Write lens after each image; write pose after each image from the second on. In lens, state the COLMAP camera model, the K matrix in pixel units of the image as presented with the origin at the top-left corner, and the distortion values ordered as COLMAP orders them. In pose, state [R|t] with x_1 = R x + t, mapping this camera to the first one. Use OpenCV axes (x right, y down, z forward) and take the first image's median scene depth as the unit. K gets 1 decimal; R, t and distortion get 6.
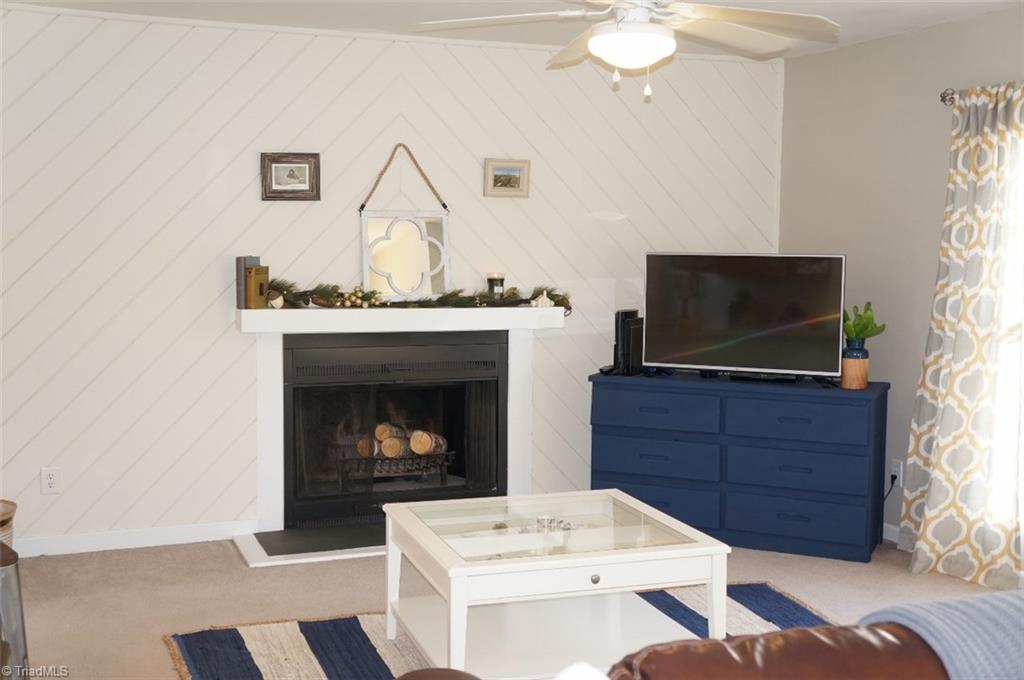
lens RADIAL K [[1286.7, 0, 518.7], [0, 1286.7, 341.2], [0, 0, 1]] dist [0.129148, 0.000000]
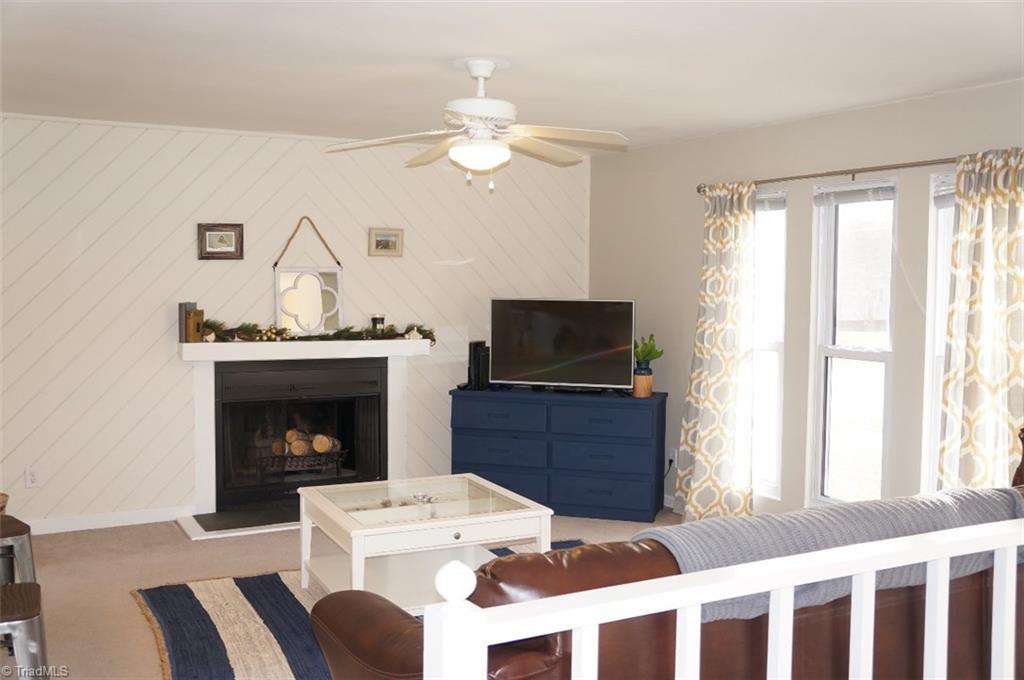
lens RADIAL K [[975.7, 0, 533.5], [0, 975.7, 338.8], [0, 0, 1]] dist [-0.072794, 0.000000]
pose [[0.990003, -0.007420, 0.140851, -0.001178], [0.011167, 0.999604, -0.025831, 0.000095], [-0.140604, 0.027146, 0.989694, -0.011201]]
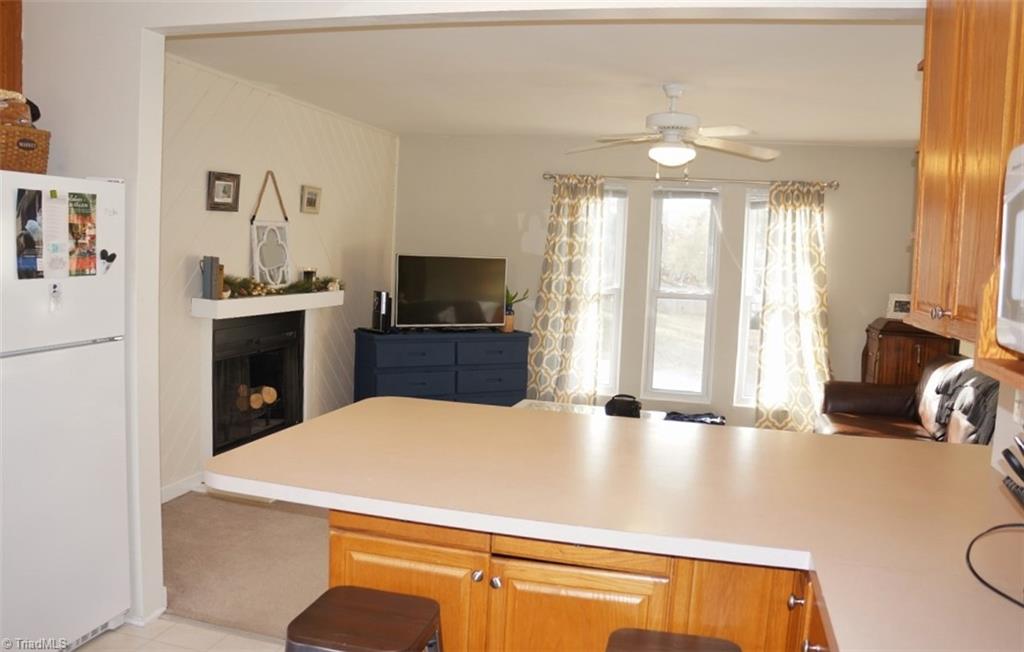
lens RADIAL K [[832.5, 0, 510.5], [0, 832.5, 323.0], [0, 0, 1]] dist [-0.120523, 0.002094]
pose [[0.569348, -0.058654, 0.820002, -0.651401], [0.033249, 0.998278, 0.048320, -0.029717], [-0.821424, -0.000247, 0.570318, 0.319046]]
